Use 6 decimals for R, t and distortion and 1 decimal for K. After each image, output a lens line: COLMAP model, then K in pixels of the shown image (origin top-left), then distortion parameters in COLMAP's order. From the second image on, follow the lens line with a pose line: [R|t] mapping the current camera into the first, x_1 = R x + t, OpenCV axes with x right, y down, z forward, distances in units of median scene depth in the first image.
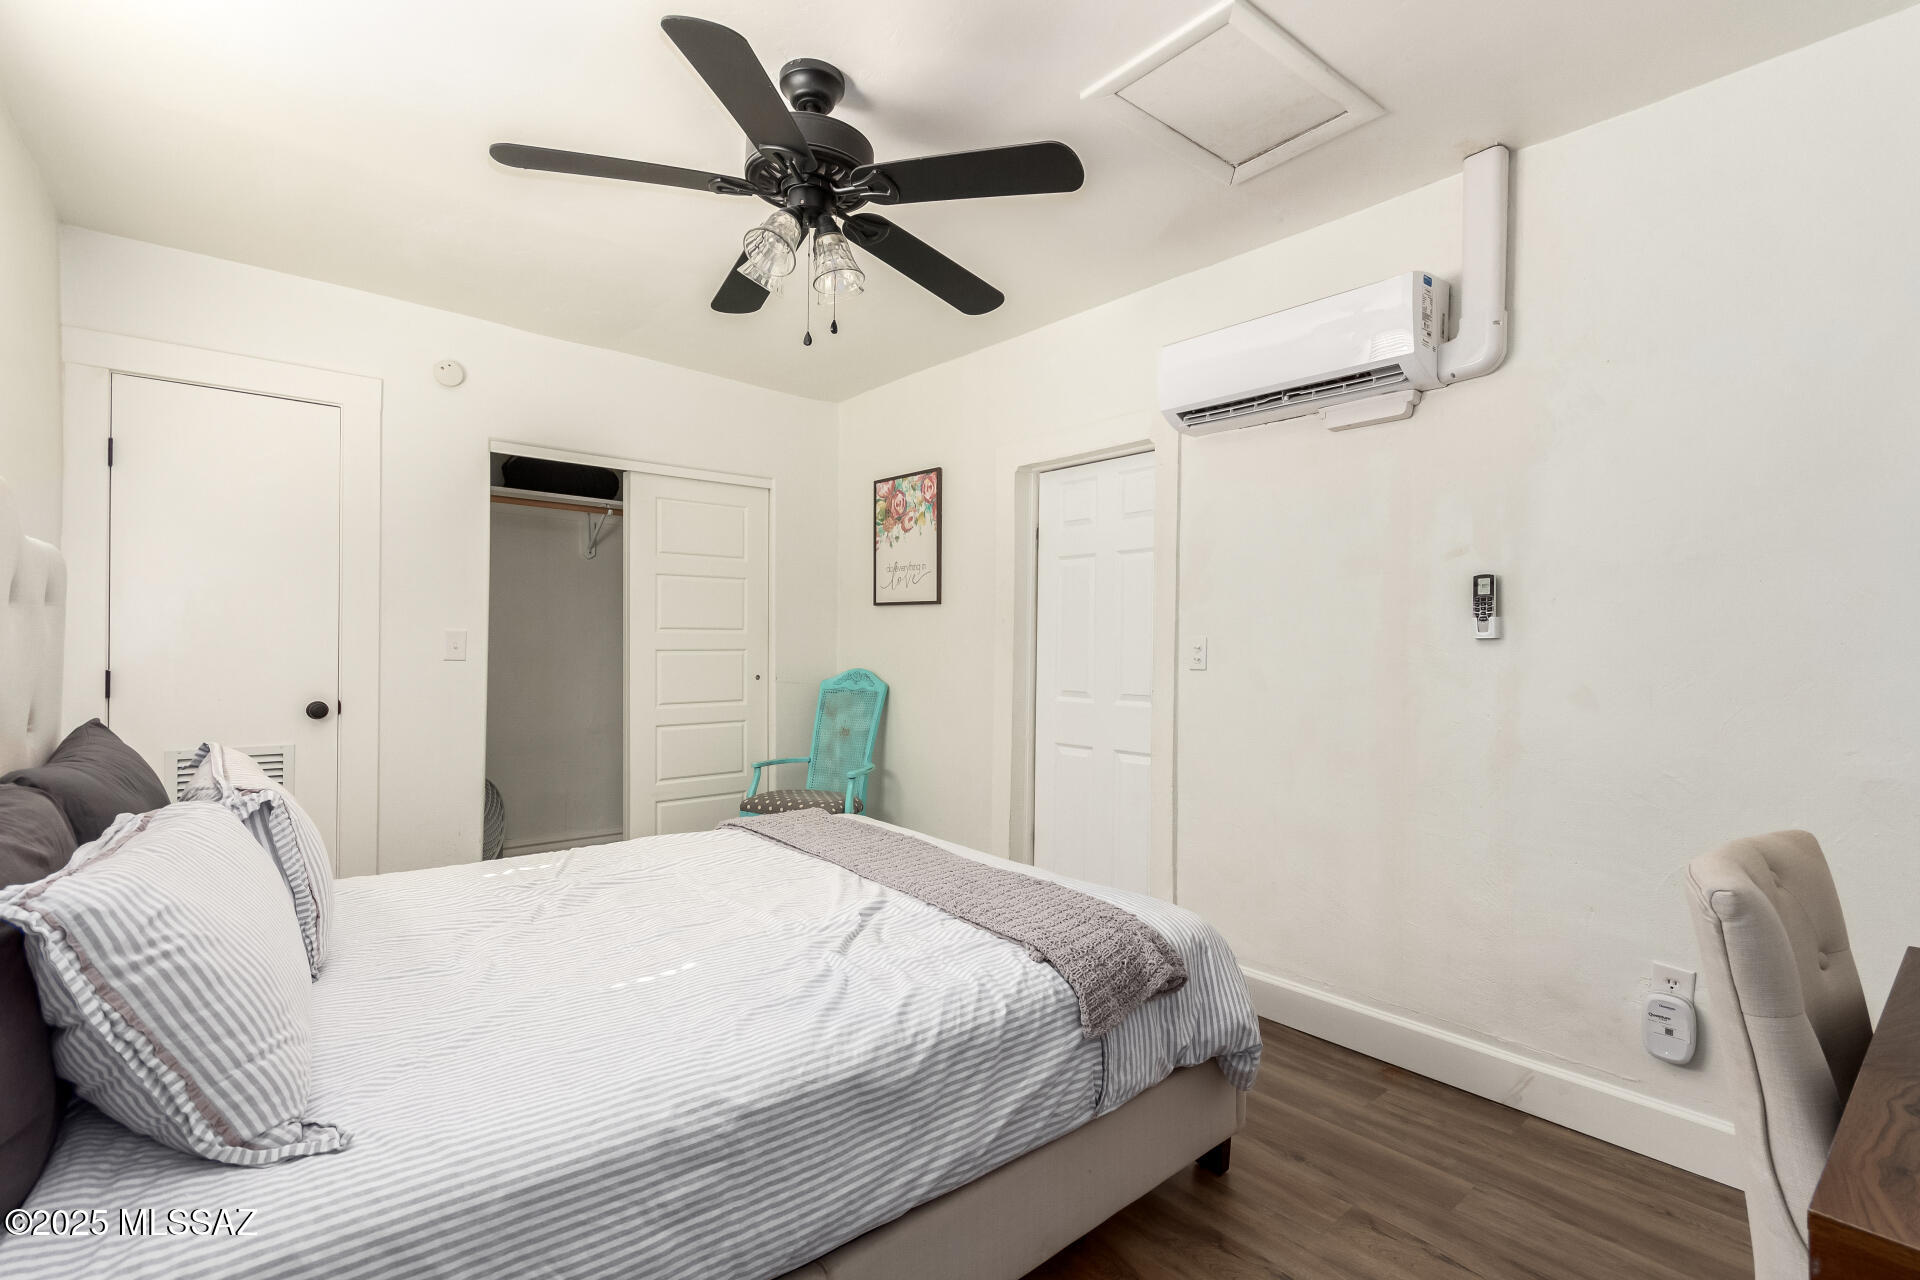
lens RADIAL K [[891.6, 0, 966.8], [0, 891.6, 640.5], [0, 0, 1]] dist [0.002727, 0.001677]
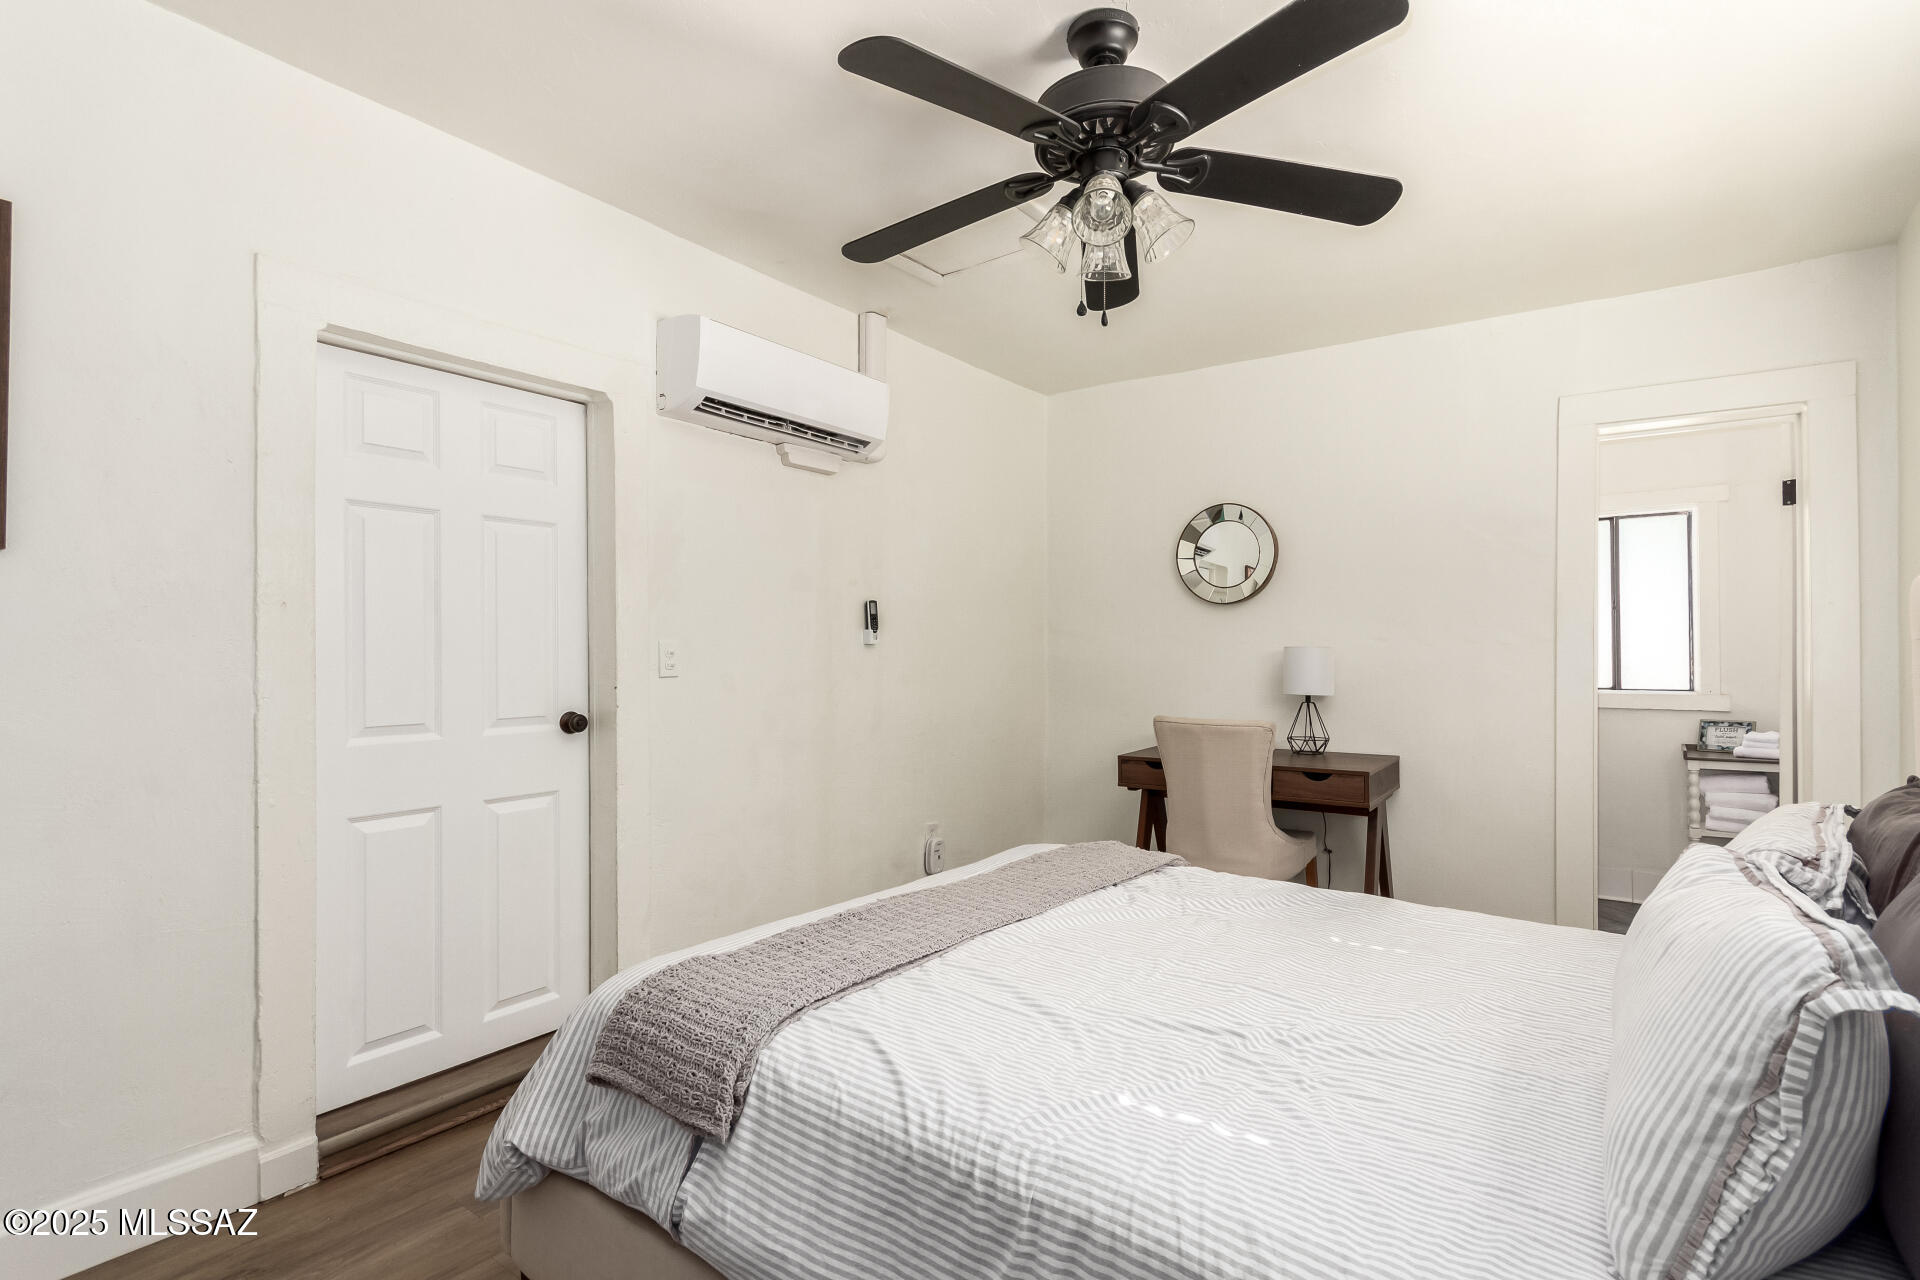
lens RADIAL K [[891.6, 0, 966.4], [0, 891.6, 645.4], [0, 0, 1]] dist [0.002727, 0.001677]
pose [[-0.226014, 0.000707, 0.974124, -0.710642], [-0.005018, 0.999986, -0.001891, 0.001475], [-0.974111, -0.005316, -0.226007, 0.944583]]
